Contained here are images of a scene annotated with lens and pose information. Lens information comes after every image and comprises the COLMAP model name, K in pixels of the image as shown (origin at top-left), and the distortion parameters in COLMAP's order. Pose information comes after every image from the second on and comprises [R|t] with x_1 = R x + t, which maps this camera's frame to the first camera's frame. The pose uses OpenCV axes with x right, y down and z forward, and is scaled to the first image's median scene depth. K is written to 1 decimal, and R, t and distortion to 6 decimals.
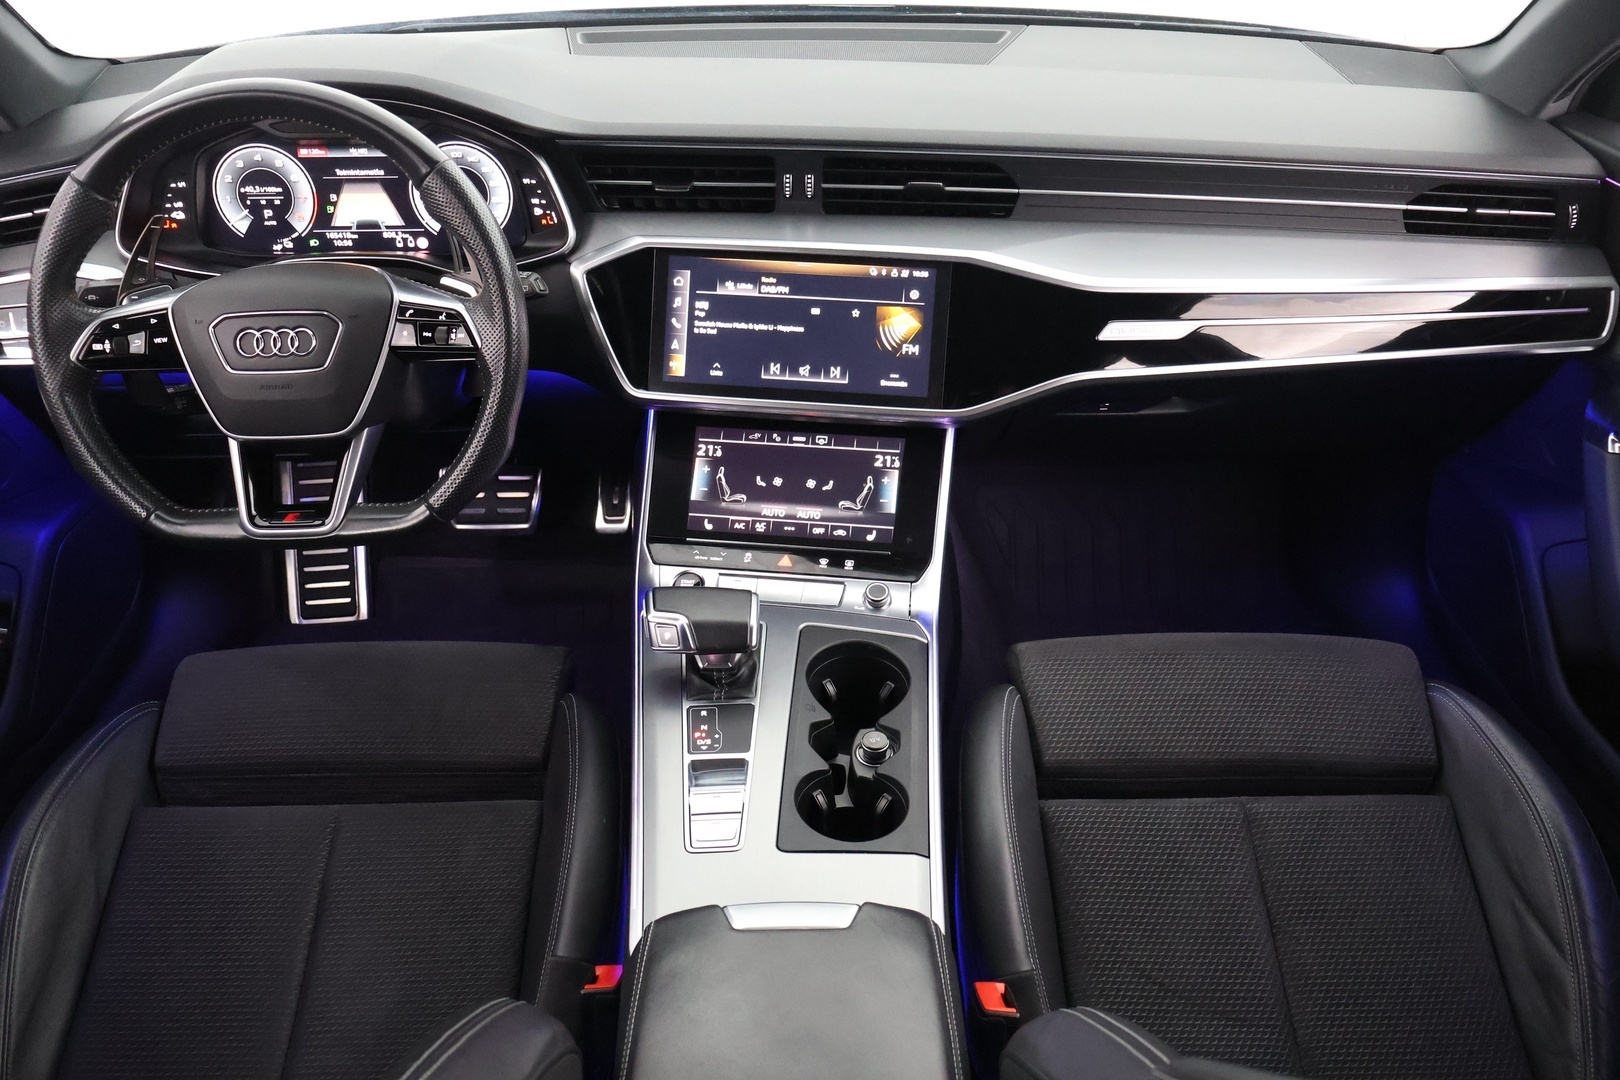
lens RADIAL K [[1349.0, 0, 811.5], [0, 1349.0, 531.1], [0, 0, 1]] dist [-0.036404, 0.033136]
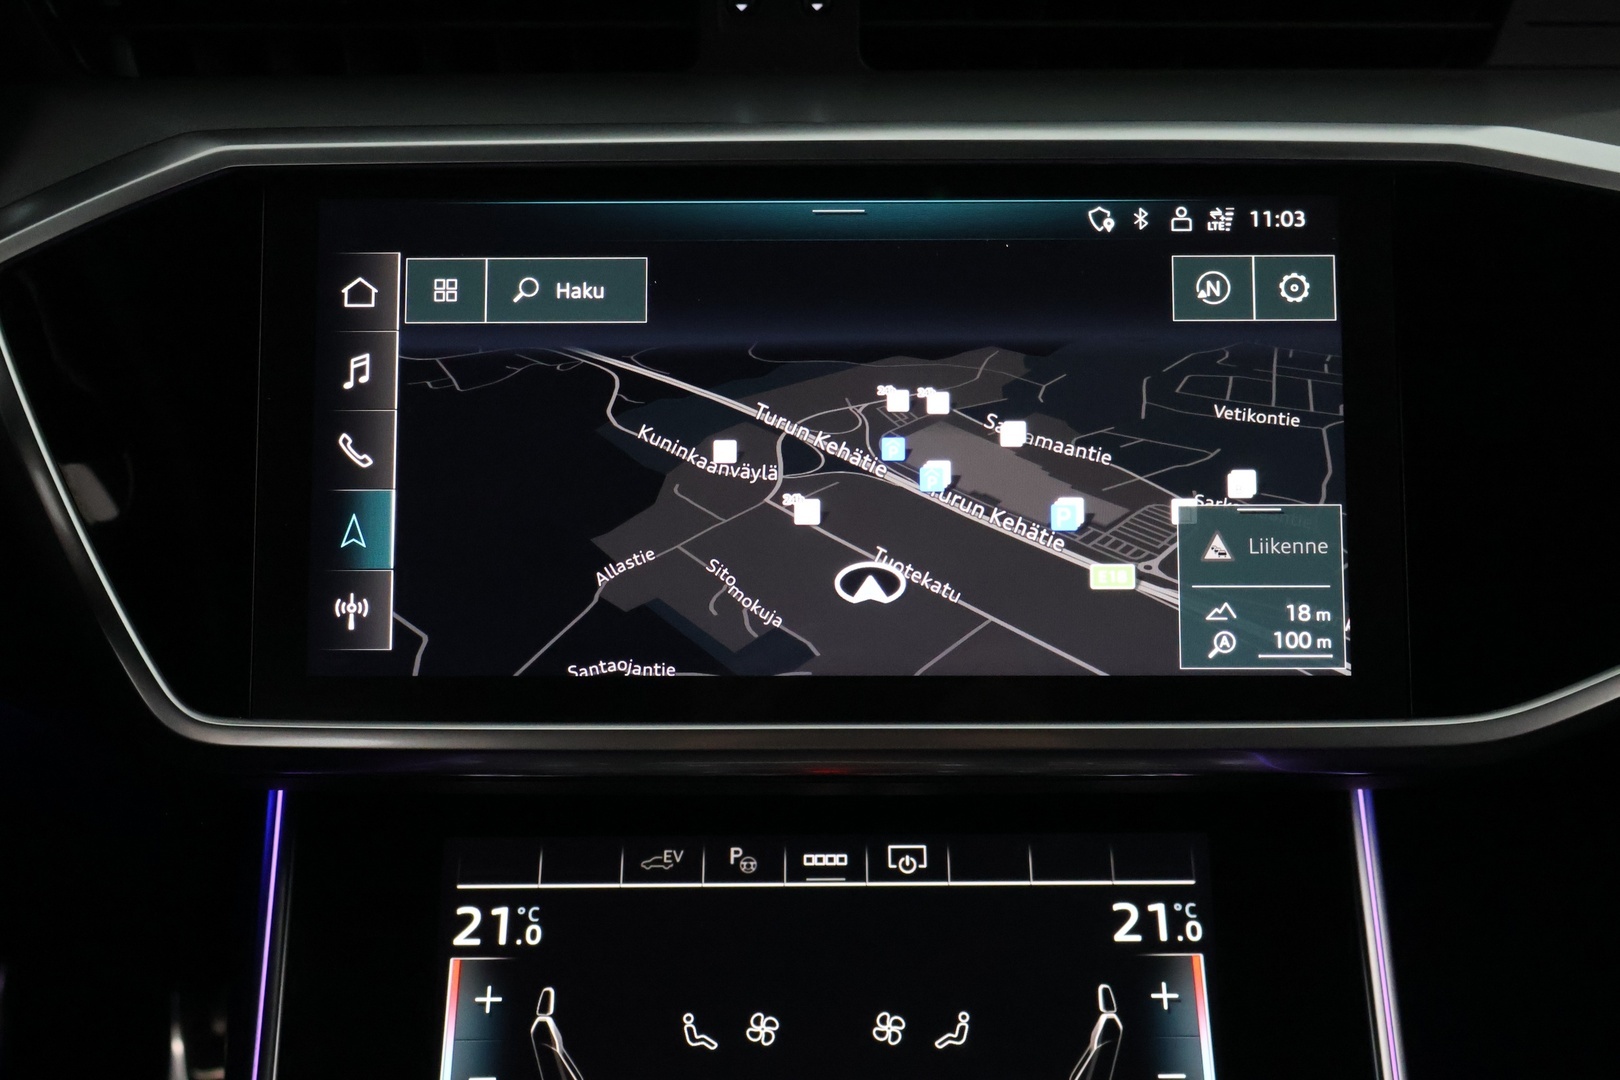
lens RADIAL K [[1931.5, 0, 809.9], [0, 1931.5, 528.8], [0, 0, 1]] dist [-0.005565, 0.000000]
pose [[0.991472, -0.050336, 0.120205, -0.057457], [0.072838, 0.978910, -0.190868, -0.060818], [-0.108062, 0.197995, 0.974228, 0.614891]]
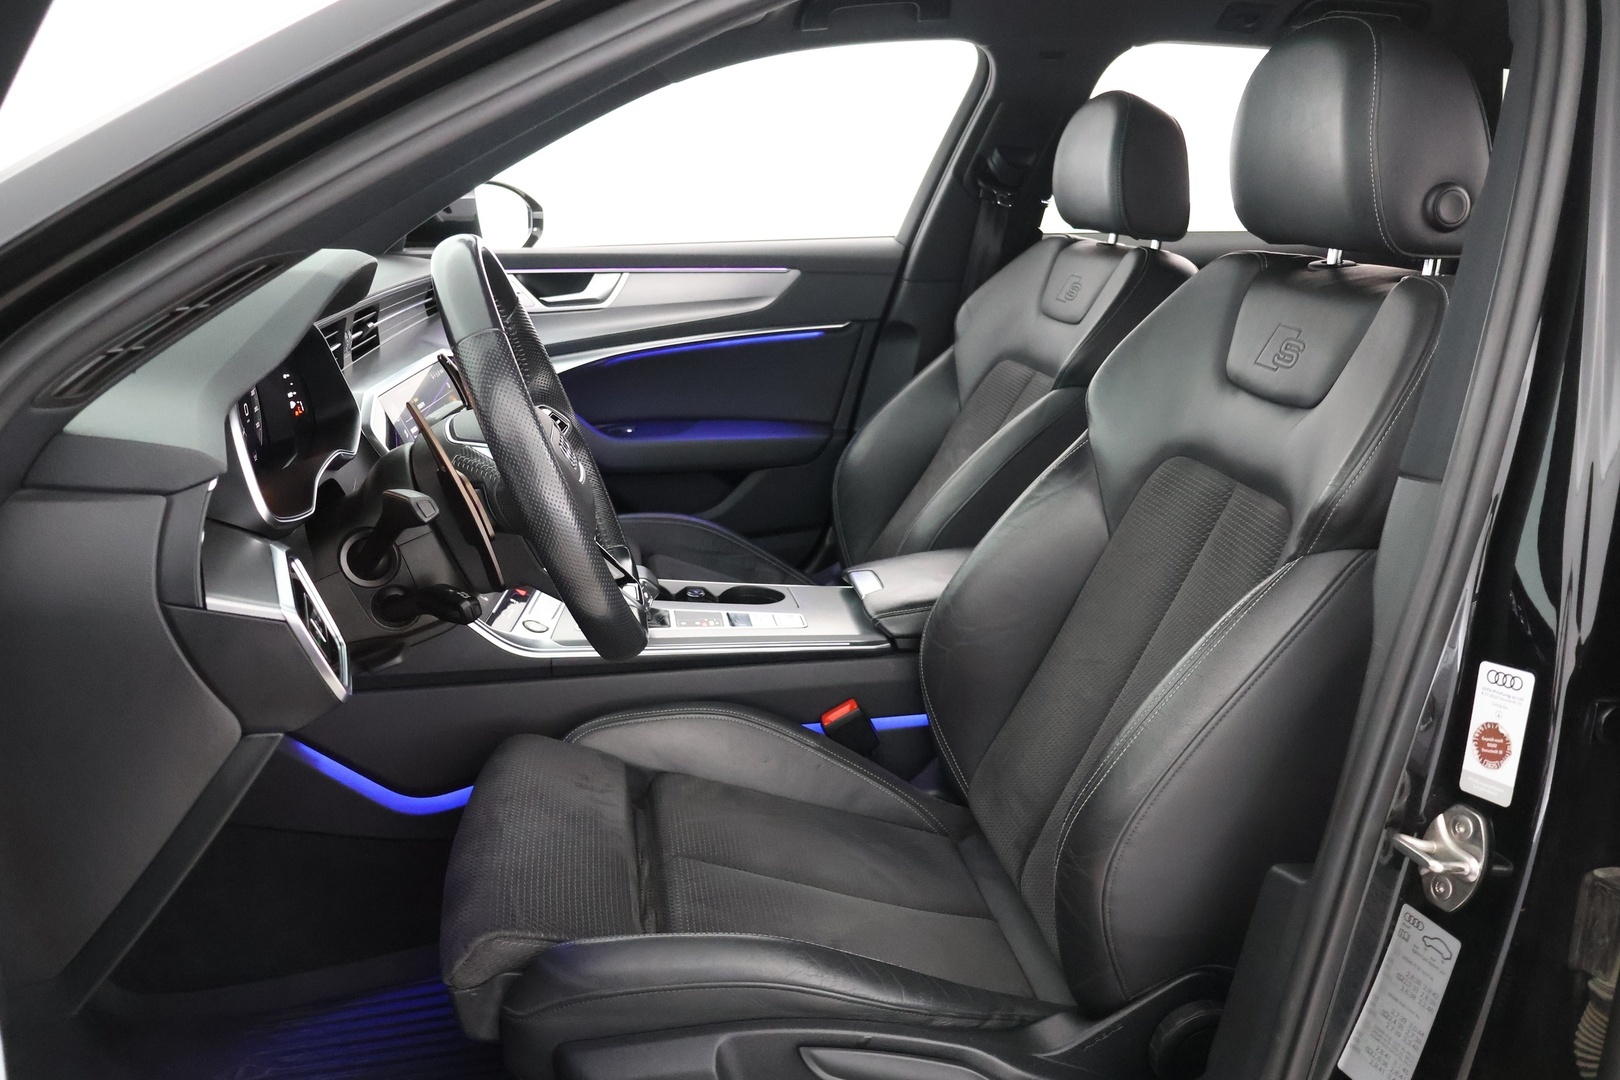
lens RADIAL K [[1349.0, 0, 805.6], [0, 1349.0, 543.3], [0, 0, 1]] dist [-0.036404, 0.033136]
pose [[-0.152627, -0.278064, 0.948359, -1.243370], [0.517915, 0.794773, 0.316384, -0.274485], [-0.841706, 0.539459, 0.022710, 0.712269]]
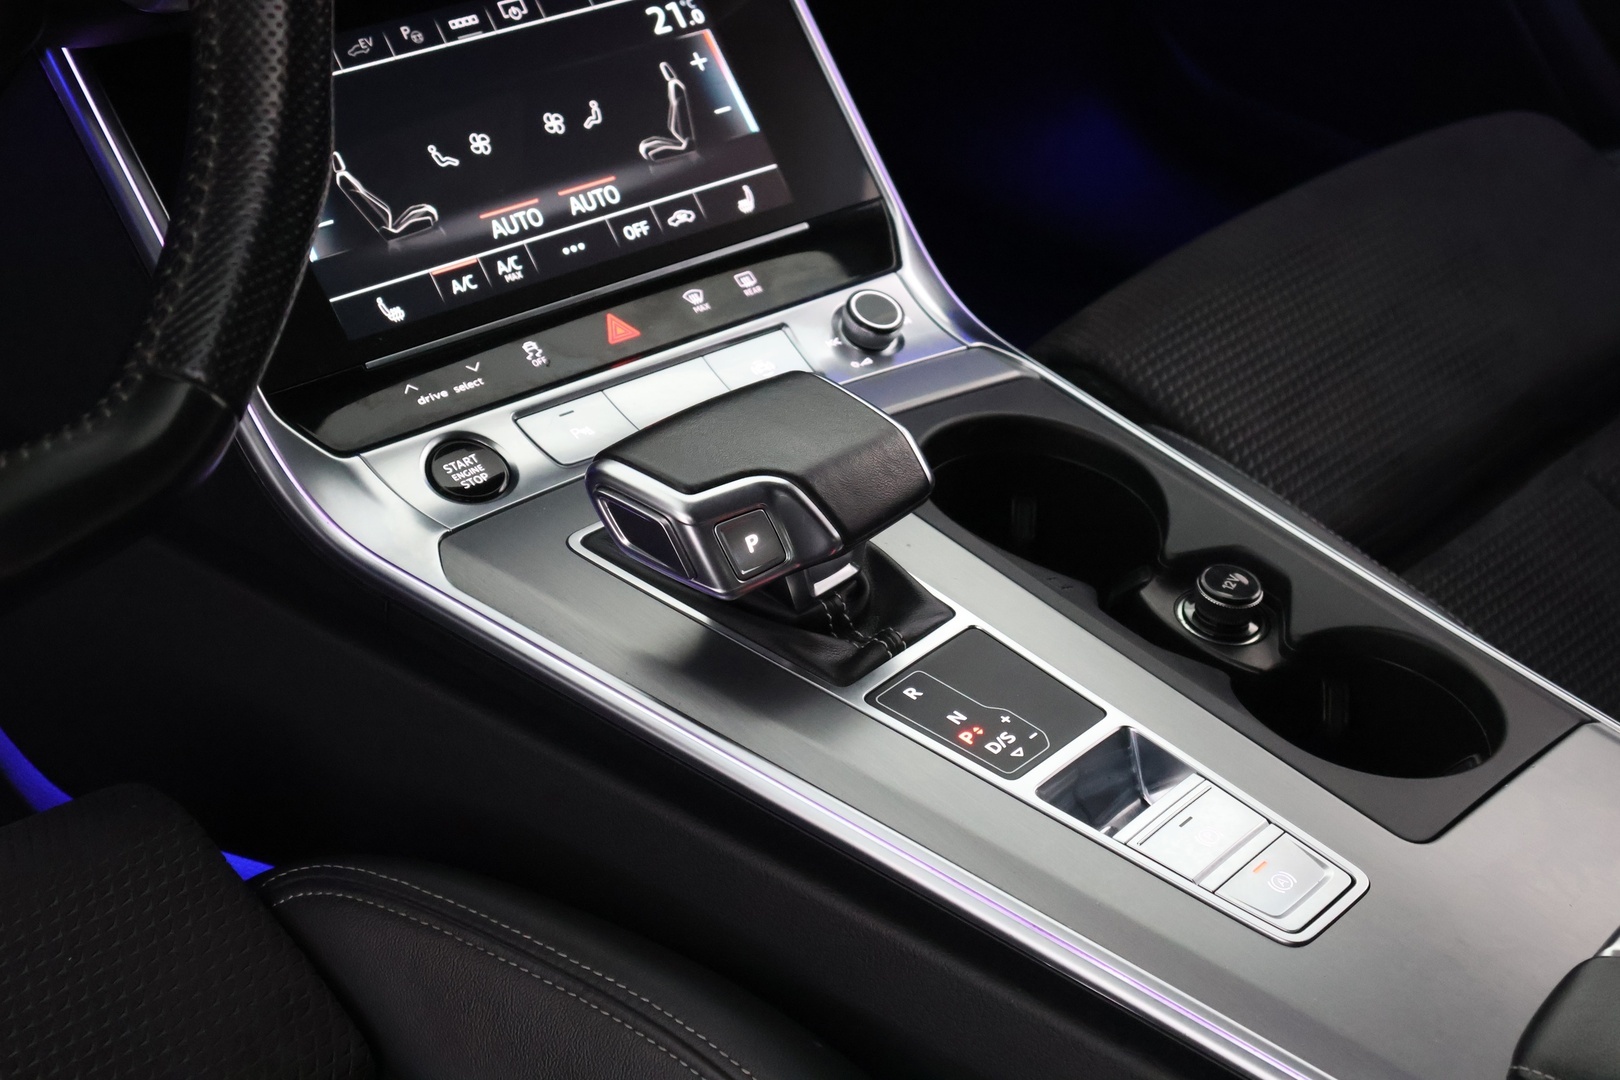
lens RADIAL K [[3218.3, 0, 813.8], [0, 3218.3, 536.9], [0, 0, 1]] dist [0.027671, 0.000000]
pose [[0.655126, -0.351004, 0.669034, -0.593273], [0.326898, 0.930037, 0.167835, -0.055280], [-0.681138, 0.108752, 0.724034, 0.323616]]
